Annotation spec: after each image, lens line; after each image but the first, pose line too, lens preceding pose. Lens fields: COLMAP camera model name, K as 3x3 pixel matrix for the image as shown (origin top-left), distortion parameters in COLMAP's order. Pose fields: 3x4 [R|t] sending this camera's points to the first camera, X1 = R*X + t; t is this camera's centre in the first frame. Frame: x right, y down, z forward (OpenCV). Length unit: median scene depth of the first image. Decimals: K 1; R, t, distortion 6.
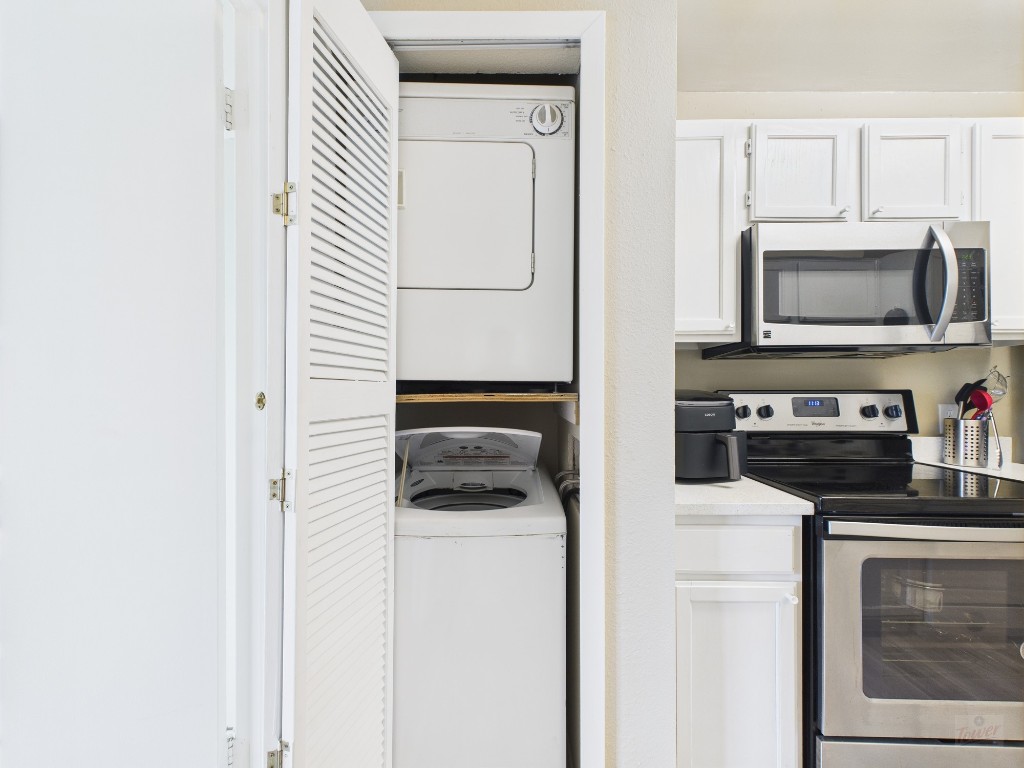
lens RADIAL K [[409.5, 0, 512.0], [0, 409.5, 384.0], [0, 0, 1]] dist [-0.000671, -0.000008]
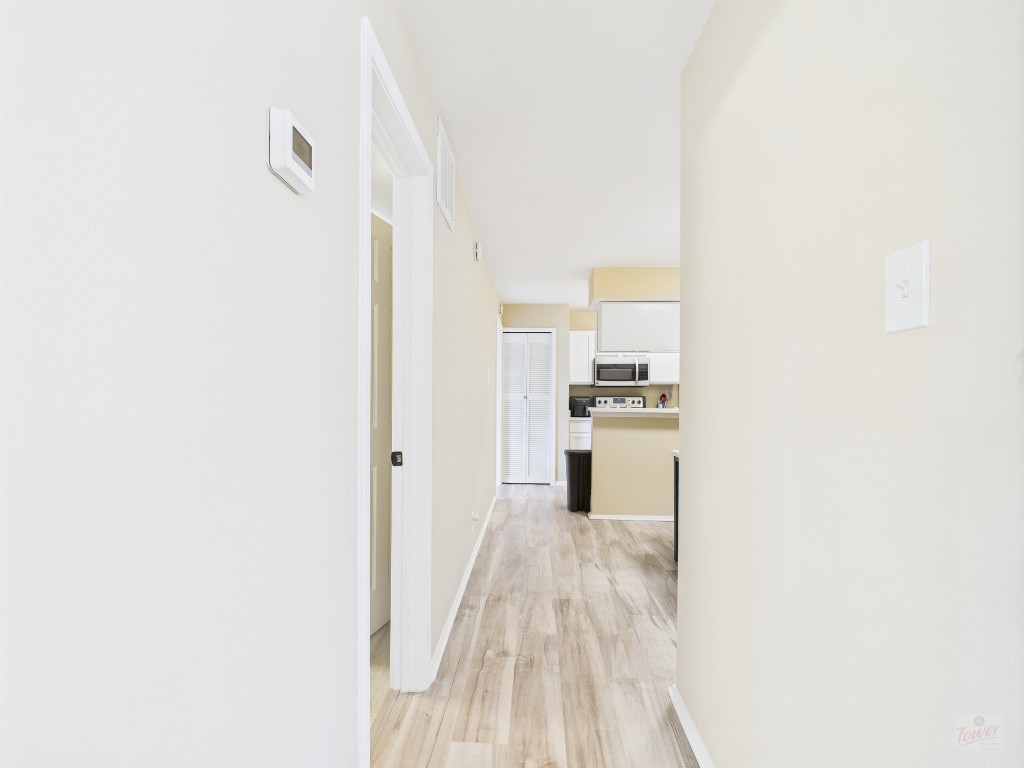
lens RADIAL K [[447.4, 0, 512.0], [0, 447.4, 384.0], [0, 0, 1]] dist [0.000223, 0.000085]
pose [[0.999462, 0.005242, -0.032373, -0.106295], [-0.005825, 0.999822, -0.017939, -0.018590], [0.032274, 0.018118, 0.999315, -3.146580]]
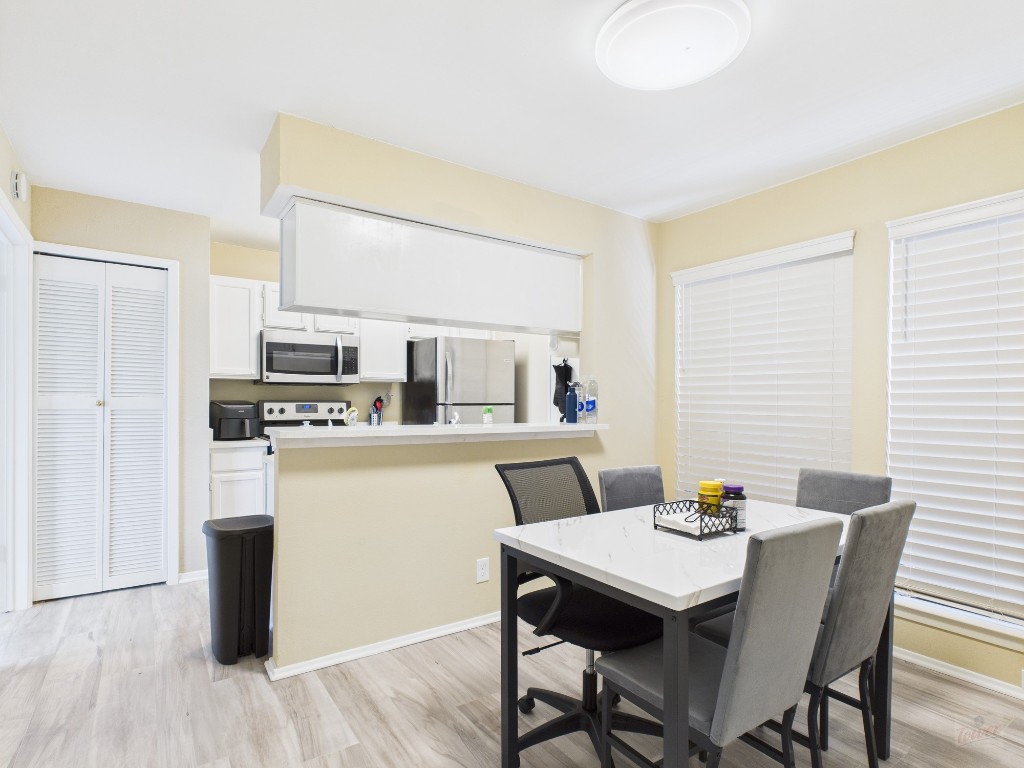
lens RADIAL K [[537.4, 0, 512.7], [0, 537.4, 407.0], [0, 0, 1]] dist [0.001855, 0.000525]
pose [[0.811950, -0.001762, 0.583724, -0.037108], [-0.011820, 0.999741, 0.019458, -0.021171], [-0.583607, -0.022699, 0.811719, -1.978575]]
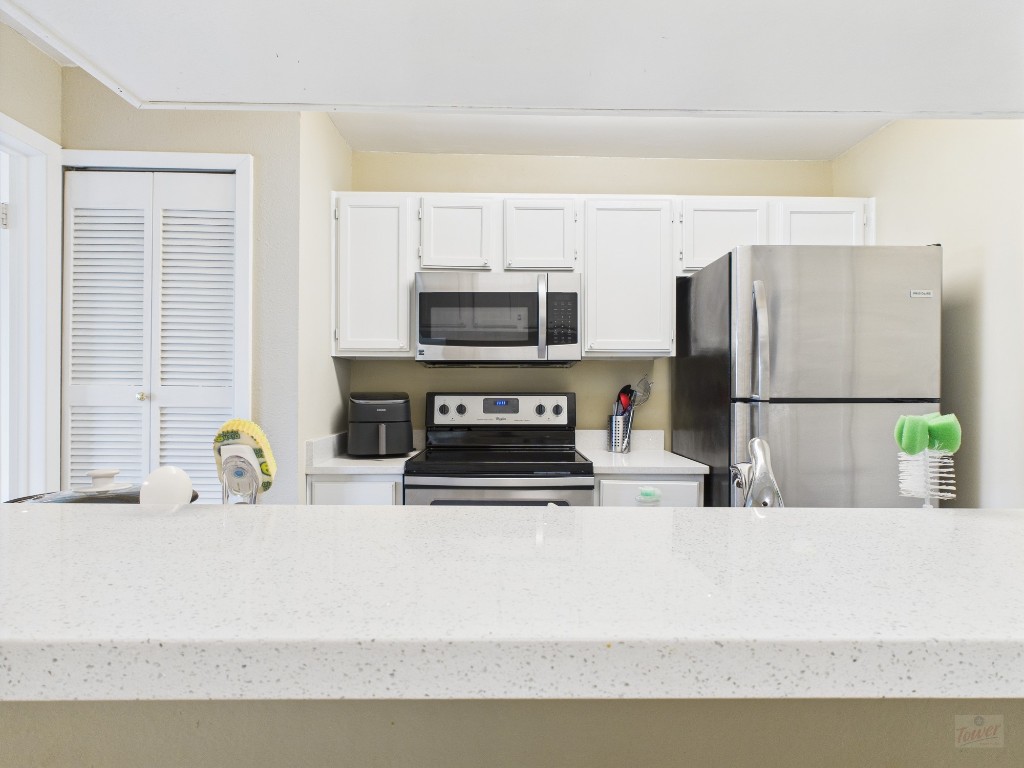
lens RADIAL K [[542.7, 0, 511.3], [0, 542.7, 393.8], [0, 0, 1]] dist [0.000343, -0.000796]
pose [[0.999069, 0.004660, 0.042877, 0.708689], [-0.005261, 0.999889, 0.013921, -0.005778], [-0.042807, -0.014134, 0.998983, -0.719058]]
